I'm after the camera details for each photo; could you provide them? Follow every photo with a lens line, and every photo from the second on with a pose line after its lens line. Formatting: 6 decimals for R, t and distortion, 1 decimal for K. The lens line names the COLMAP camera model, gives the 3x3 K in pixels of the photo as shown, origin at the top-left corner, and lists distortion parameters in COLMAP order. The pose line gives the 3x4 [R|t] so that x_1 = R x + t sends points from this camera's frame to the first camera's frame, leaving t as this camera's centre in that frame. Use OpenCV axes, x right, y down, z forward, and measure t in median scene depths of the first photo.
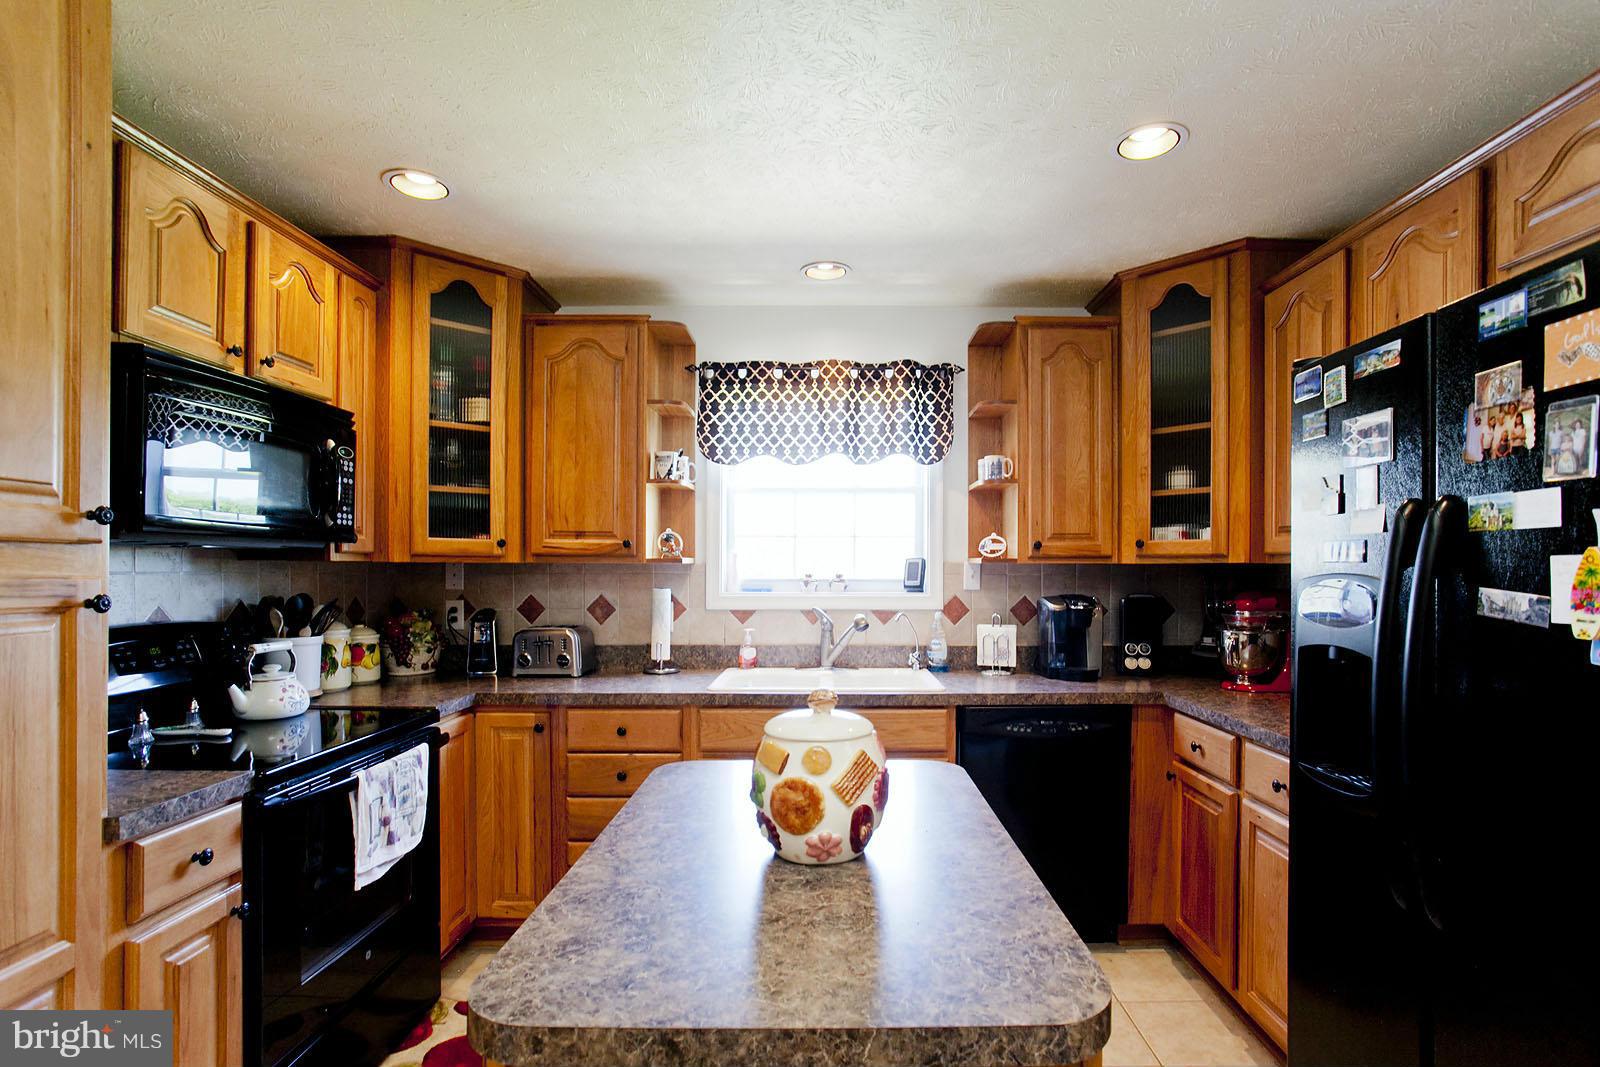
lens RADIAL K [[810.8, 0, 829.1], [0, 810.8, 564.0], [0, 0, 1]] dist [-0.066555, 0.047860]
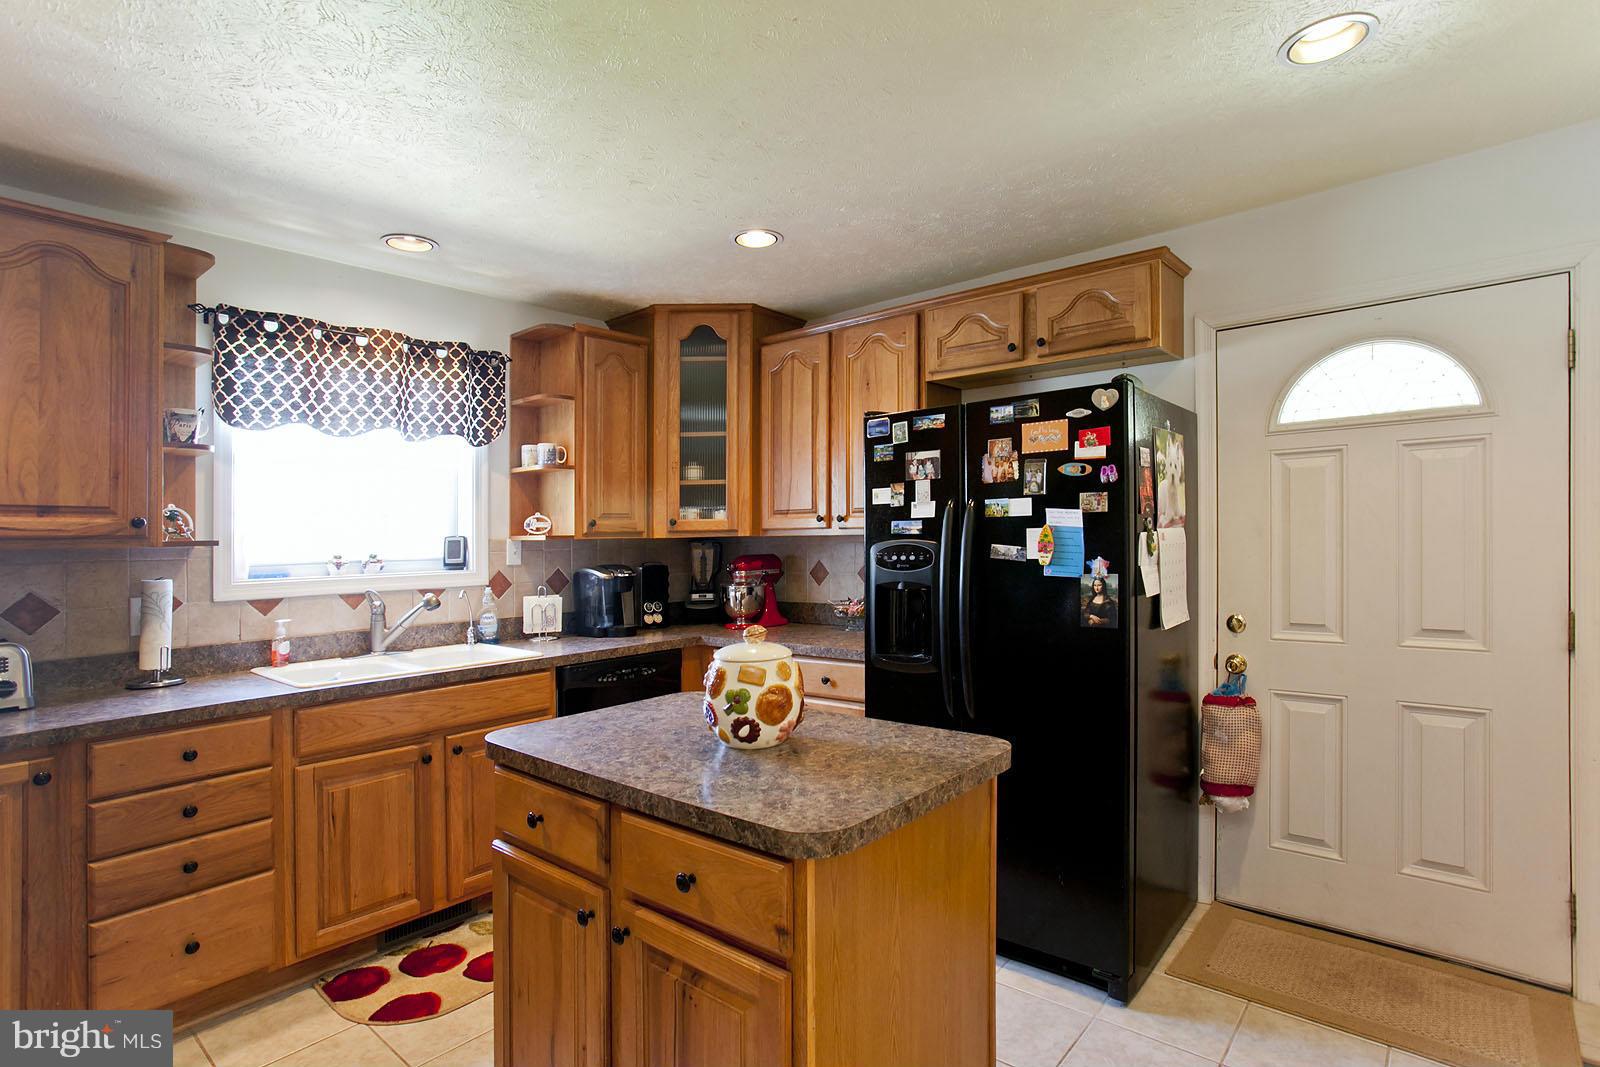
lens RADIAL K [[778.5, 0, 851.7], [0, 778.5, 532.2], [0, 0, 1]] dist [-0.041763, 0.022058]
pose [[0.640036, -0.010342, 0.768275, -0.342420], [0.018362, 0.999830, -0.001837, -0.001680], [-0.768126, 0.015282, 0.640117, -0.002664]]
